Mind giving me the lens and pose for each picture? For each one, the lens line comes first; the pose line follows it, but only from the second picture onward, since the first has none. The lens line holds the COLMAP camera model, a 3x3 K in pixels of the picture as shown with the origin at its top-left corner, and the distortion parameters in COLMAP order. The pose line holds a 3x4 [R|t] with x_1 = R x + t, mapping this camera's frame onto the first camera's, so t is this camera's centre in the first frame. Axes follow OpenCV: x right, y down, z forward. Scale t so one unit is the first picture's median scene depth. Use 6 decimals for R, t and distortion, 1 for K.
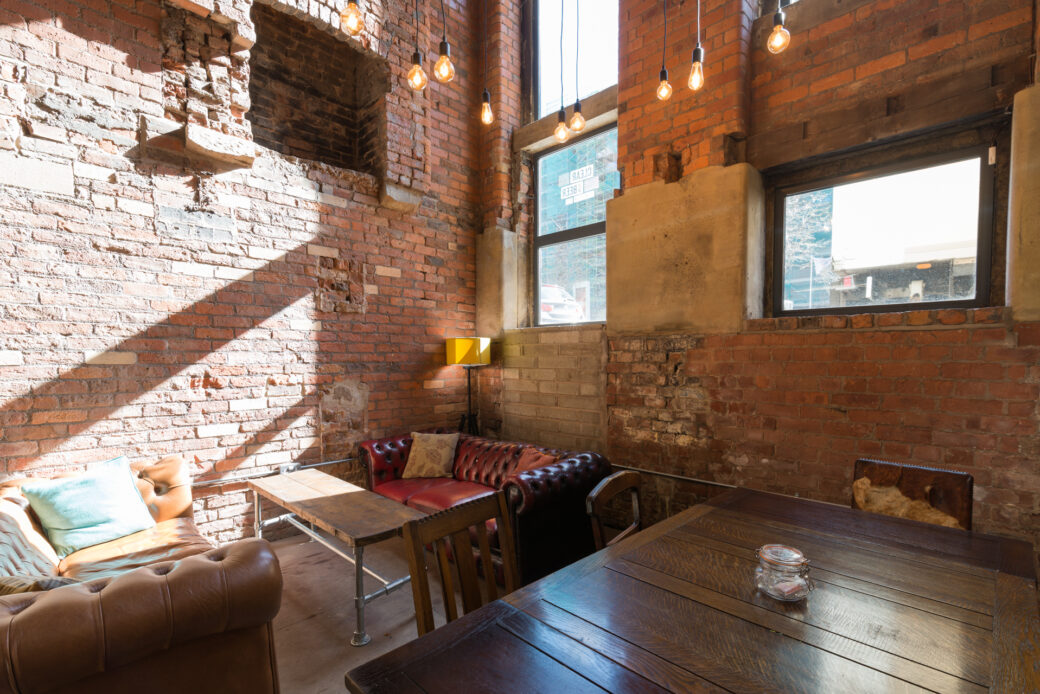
lens RADIAL K [[474.6, 0, 532.0], [0, 474.6, 378.4], [0, 0, 1]] dist [0.002402, -0.000536]
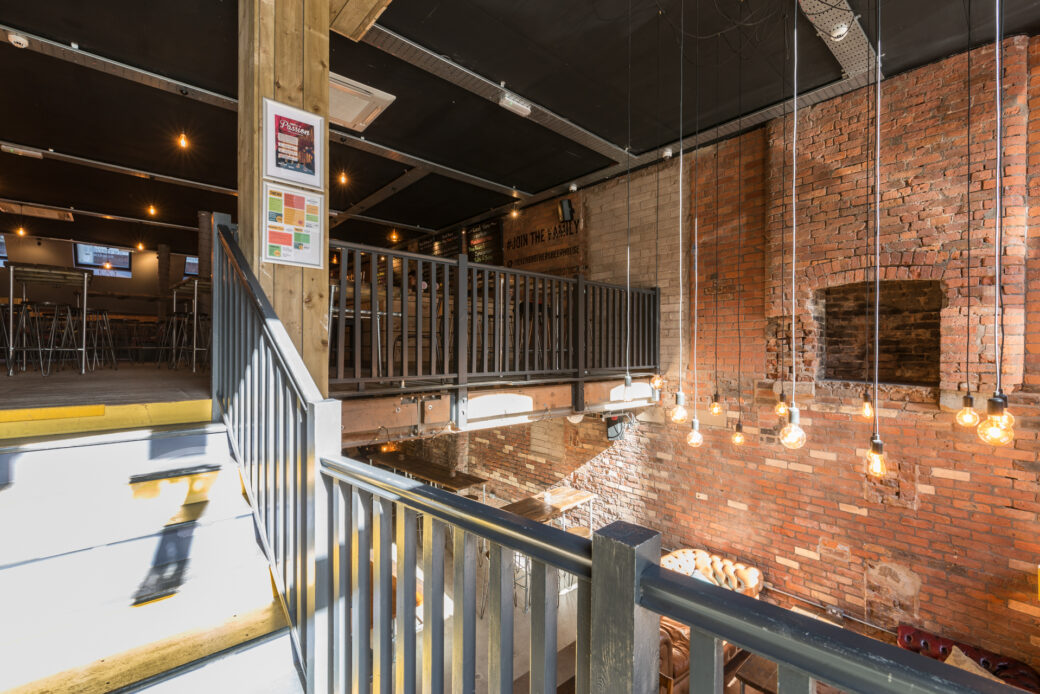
lens RADIAL K [[450.4, 0, 526.3], [0, 450.4, 348.4], [0, 0, 1]] dist [0.005324, 0.000296]
pose [[-0.076001, 0.002117, -0.997106, 0.751852], [-0.044396, 0.998999, 0.005505, -0.469030], [0.996119, 0.044686, -0.075831, 0.156143]]
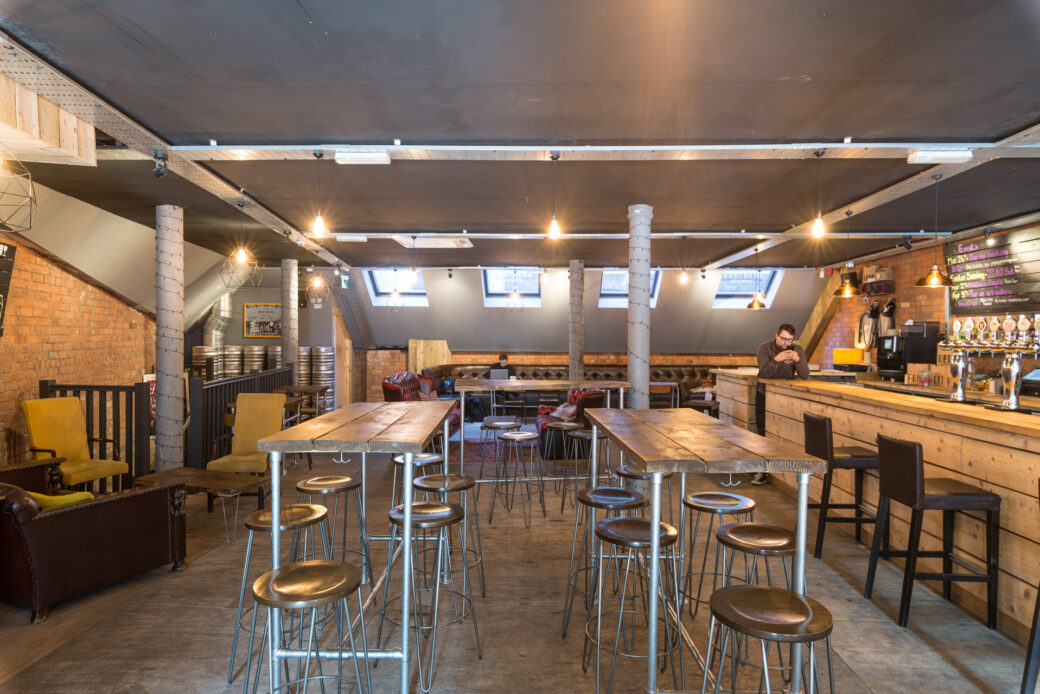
lens RADIAL K [[600.3, 0, 527.7], [0, 600.3, 344.2], [0, 0, 1]] dist [0.007561, 0.001335]
pose [[-0.742223, 0.008501, -0.670099, -0.091652], [-0.029273, 0.998554, 0.045091, -0.755535], [0.669513, 0.053083, -0.740901, -0.635421]]
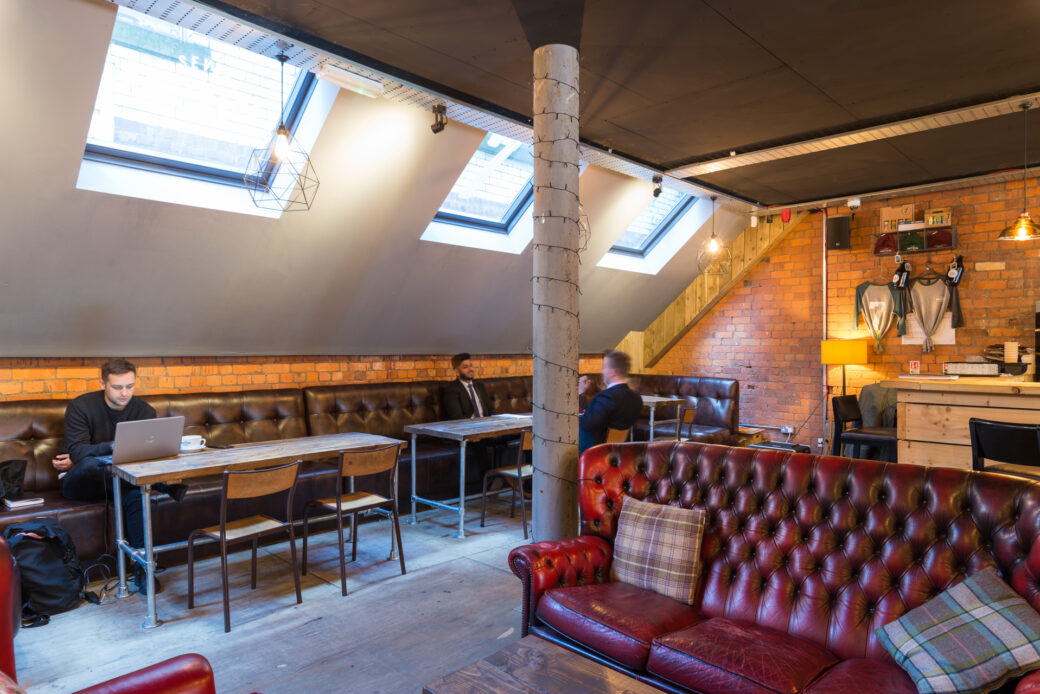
lens RADIAL K [[652.5, 0, 524.7], [0, 652.5, 350.7], [0, 0, 1]] dist [0.004423, -0.004128]
pose [[-0.006456, 0.009612, -0.999933, -1.036832], [-0.041737, 0.999080, 0.009873, -0.620484], [0.999108, 0.041798, -0.006049, -2.340833]]
